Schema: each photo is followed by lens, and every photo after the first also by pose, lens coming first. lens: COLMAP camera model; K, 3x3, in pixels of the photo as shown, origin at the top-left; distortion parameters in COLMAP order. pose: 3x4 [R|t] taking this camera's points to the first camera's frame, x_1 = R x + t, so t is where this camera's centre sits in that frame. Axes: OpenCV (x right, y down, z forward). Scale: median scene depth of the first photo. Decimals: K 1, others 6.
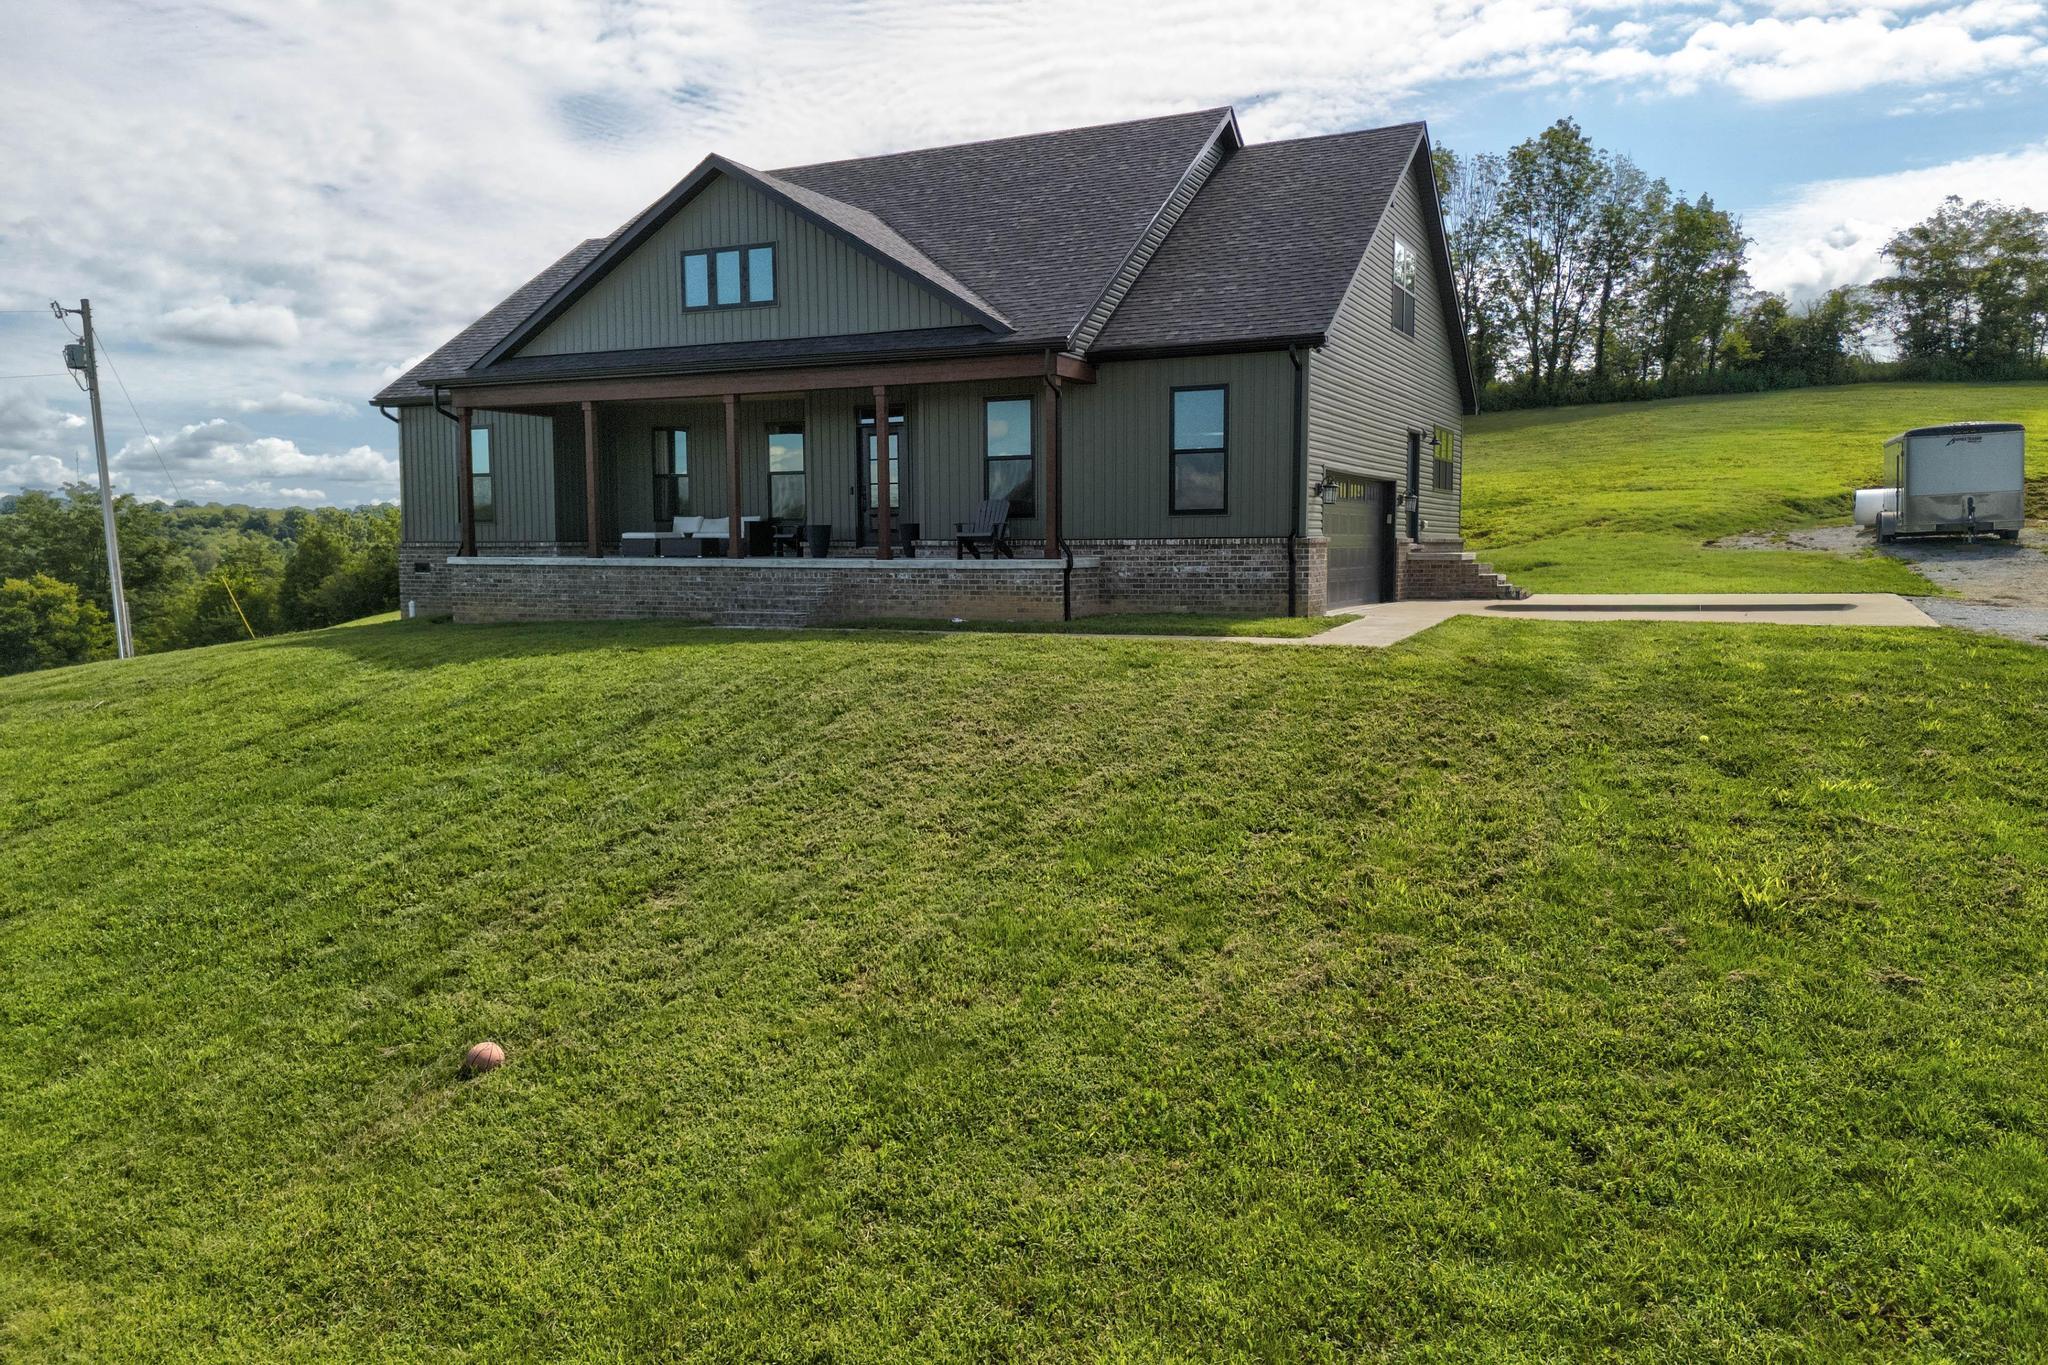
lens RADIAL K [[1509.2, 0, 1018.3], [0, 1509.2, 681.4], [0, 0, 1]] dist [0.065706, -0.051732]
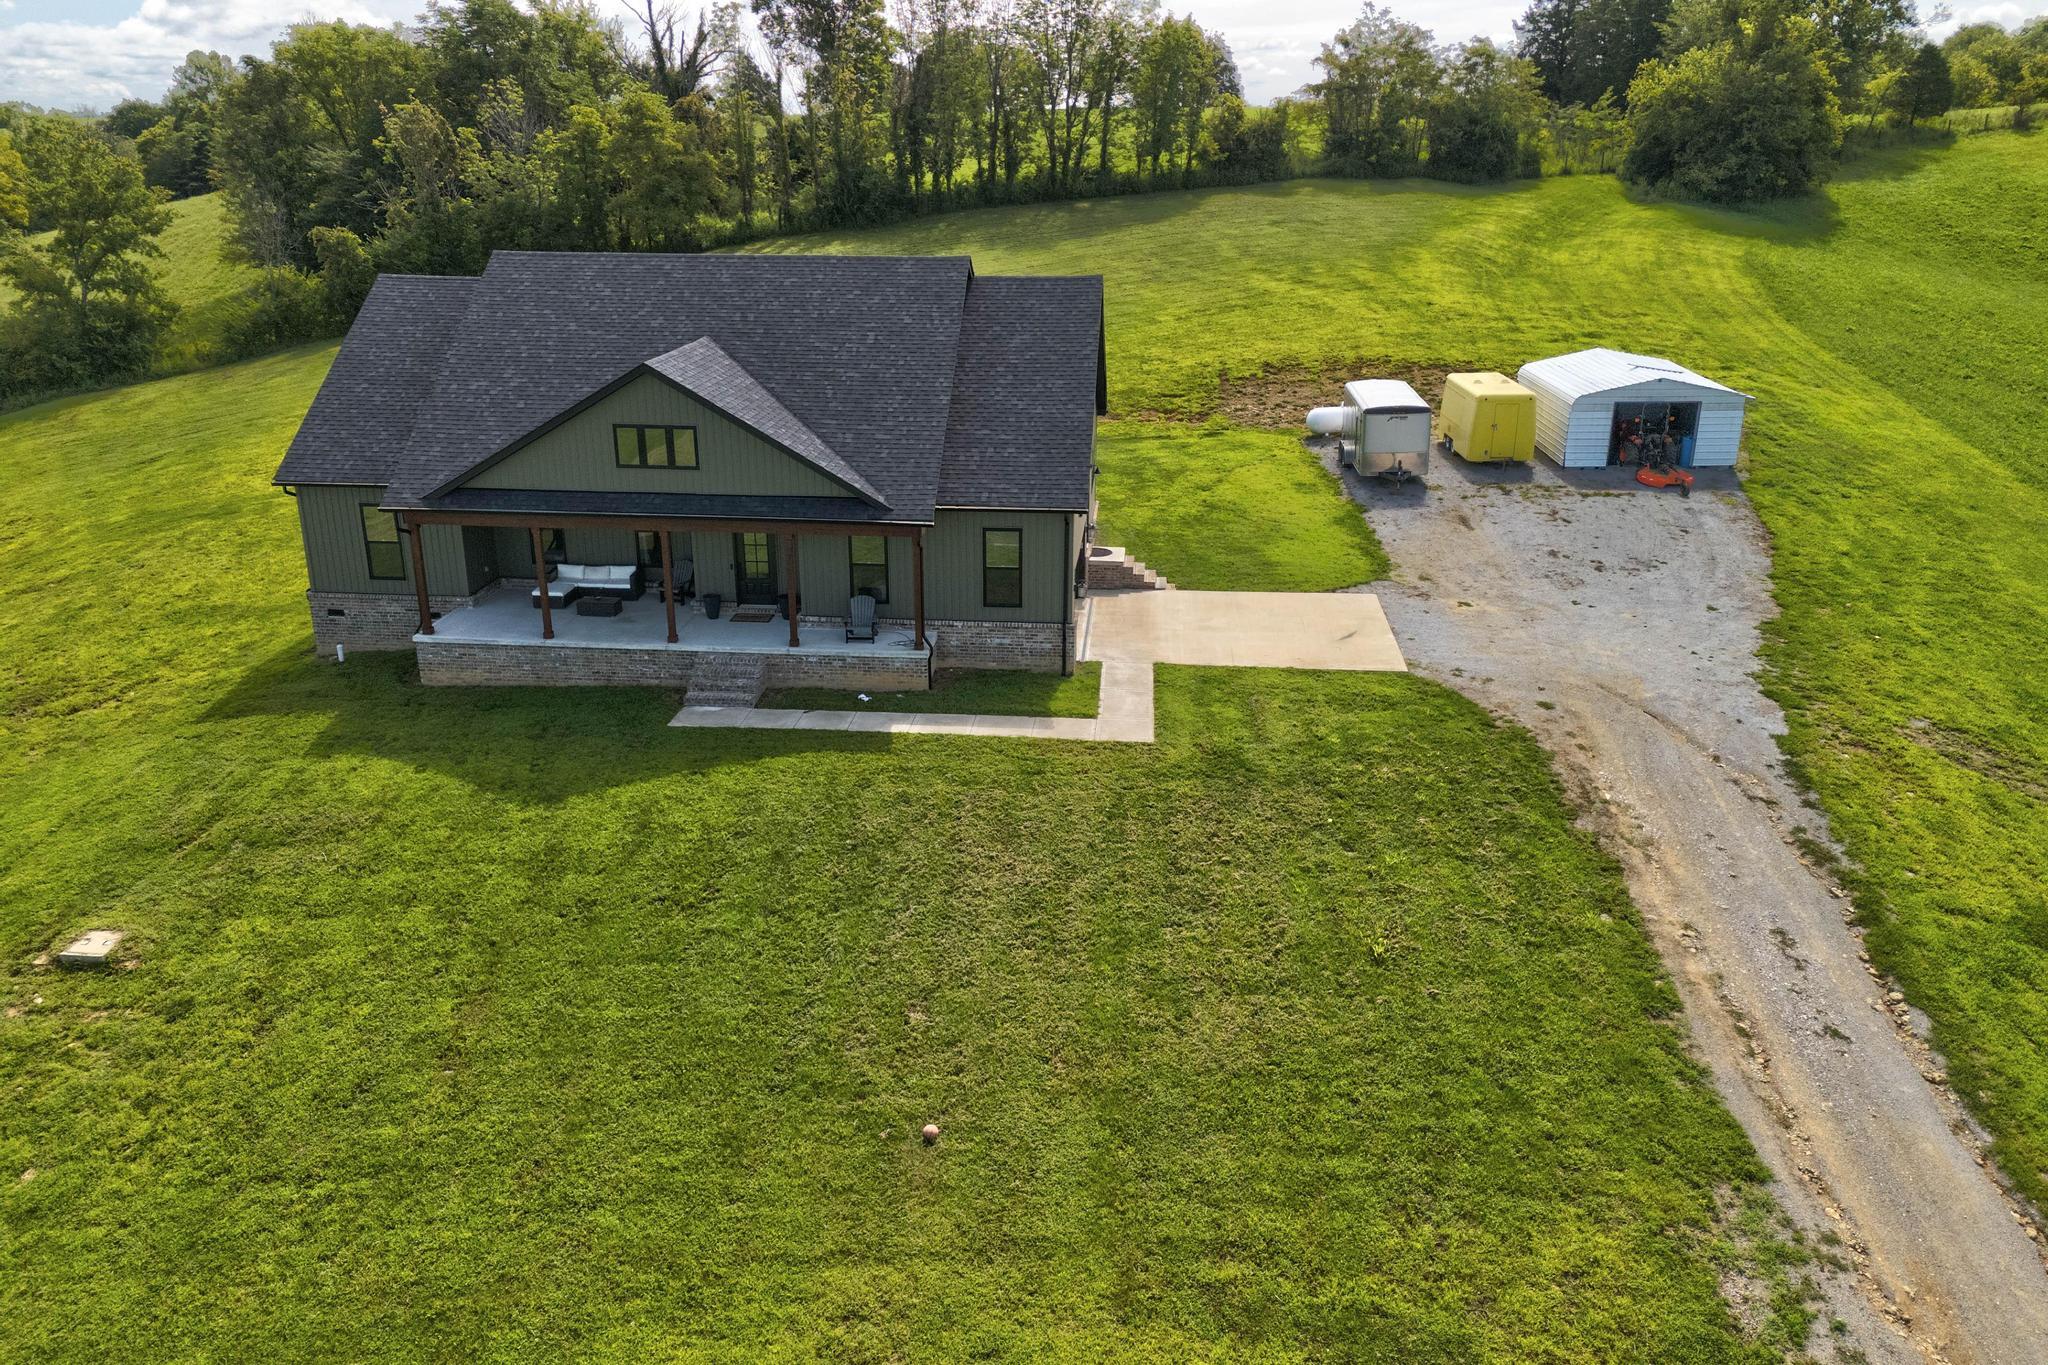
lens RADIAL K [[1509.2, 0, 1018.3], [0, 1509.2, 681.4], [0, 0, 1]] dist [0.065706, -0.051732]
pose [[0.936424, -0.111987, 0.332520, -0.335982], [0.024678, 0.966372, 0.255959, -0.373258], [-0.350003, -0.231480, 0.907698, -0.373596]]
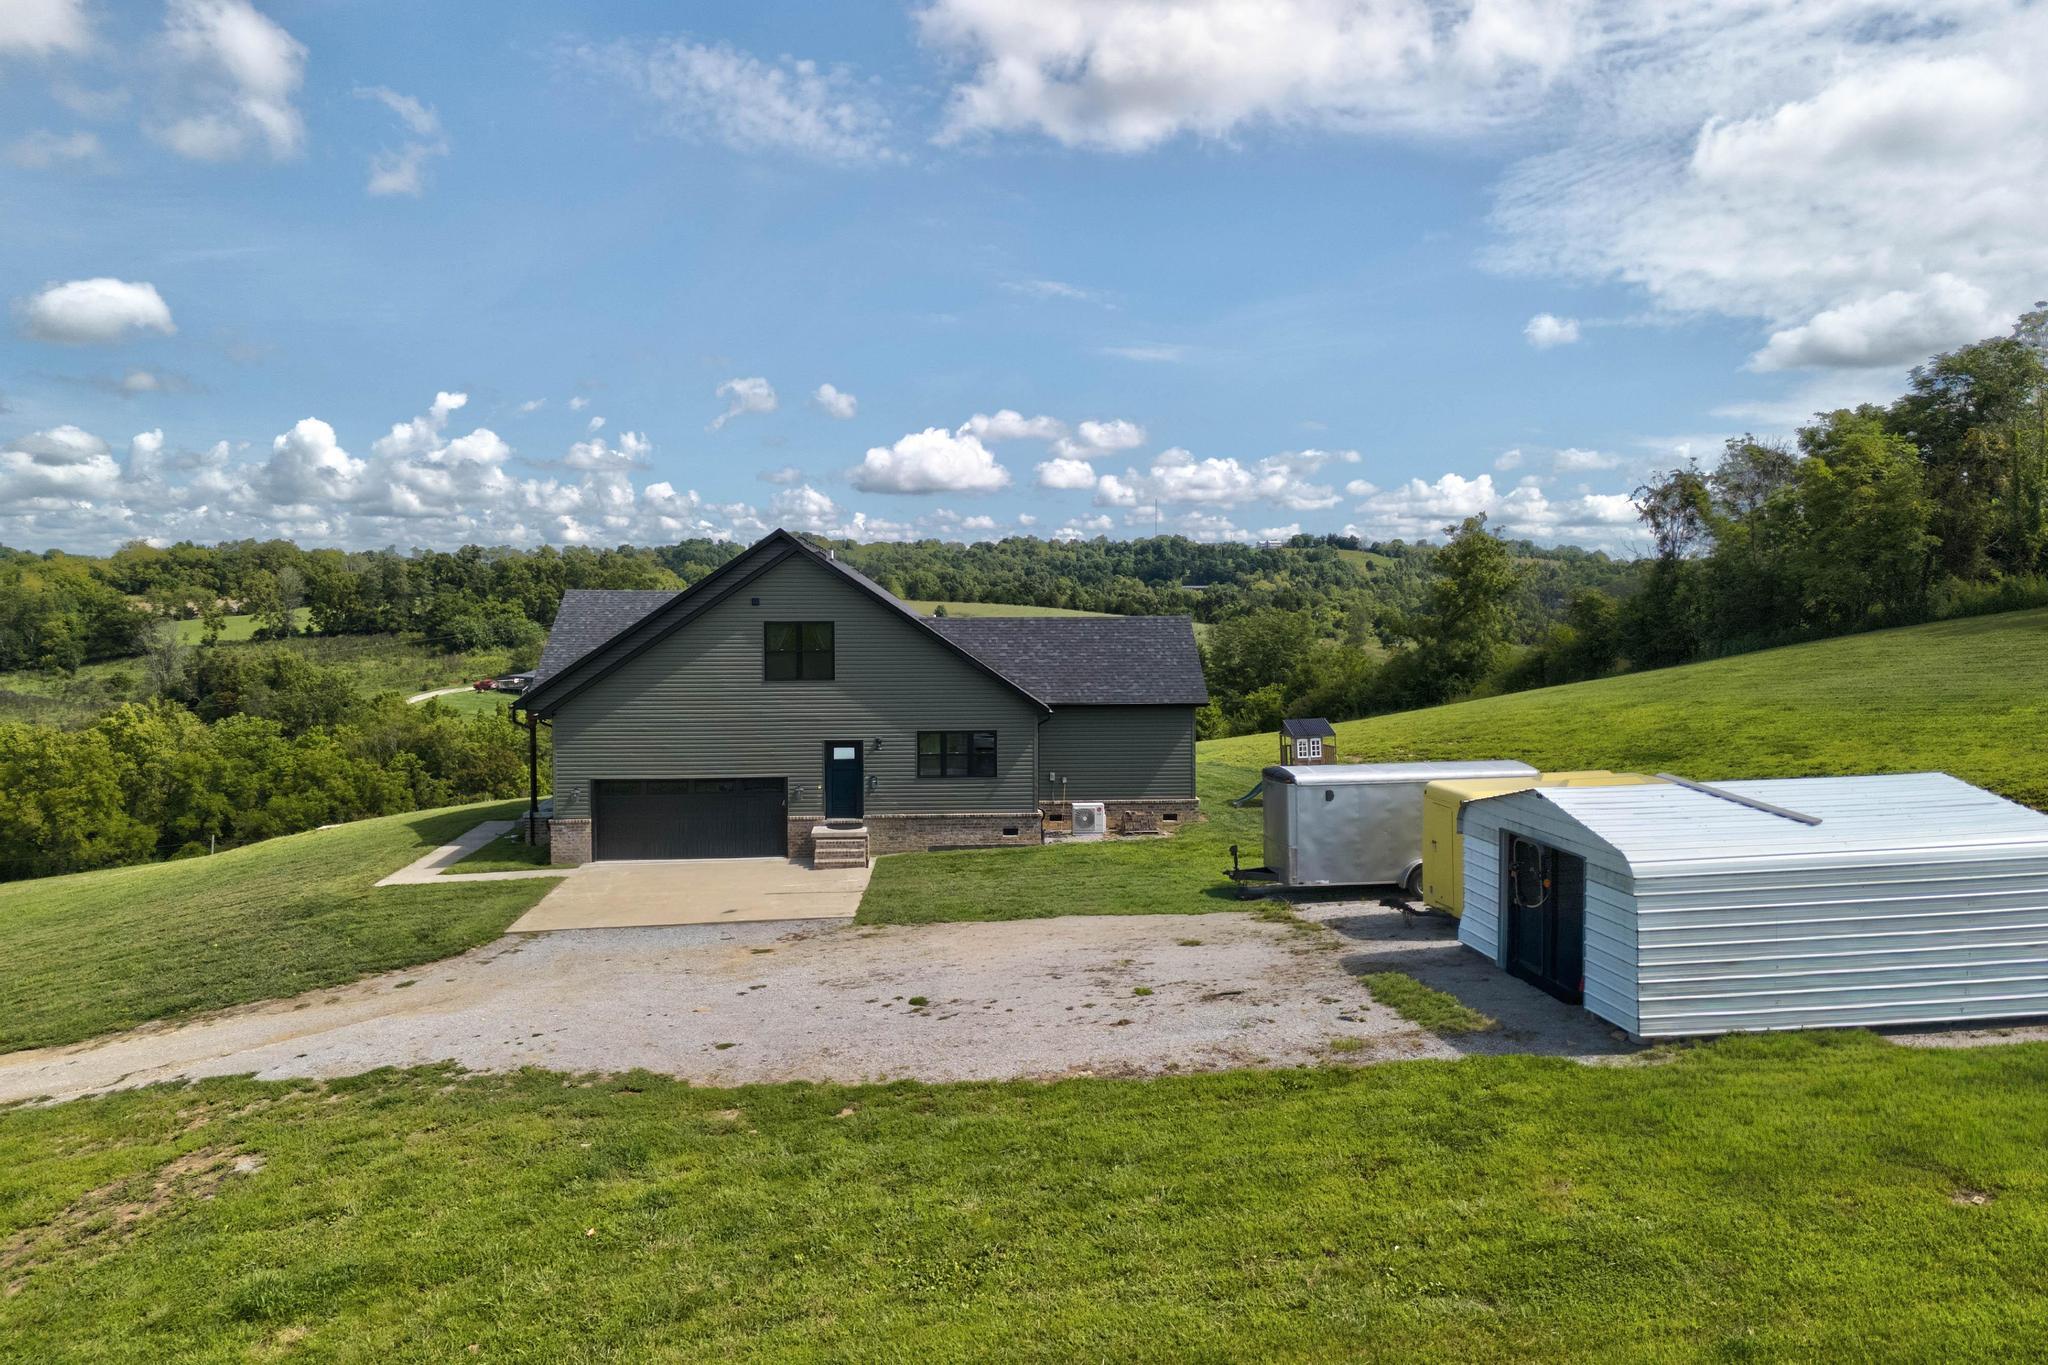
lens RADIAL K [[1509.2, 0, 1018.3], [0, 1509.2, 681.4], [0, 0, 1]] dist [0.065706, -0.051732]
pose [[0.478233, 0.059388, -0.876223, 1.700425], [-0.081775, 0.996388, 0.022900, -0.287463], [0.874418, 0.060701, 0.481362, 0.492770]]
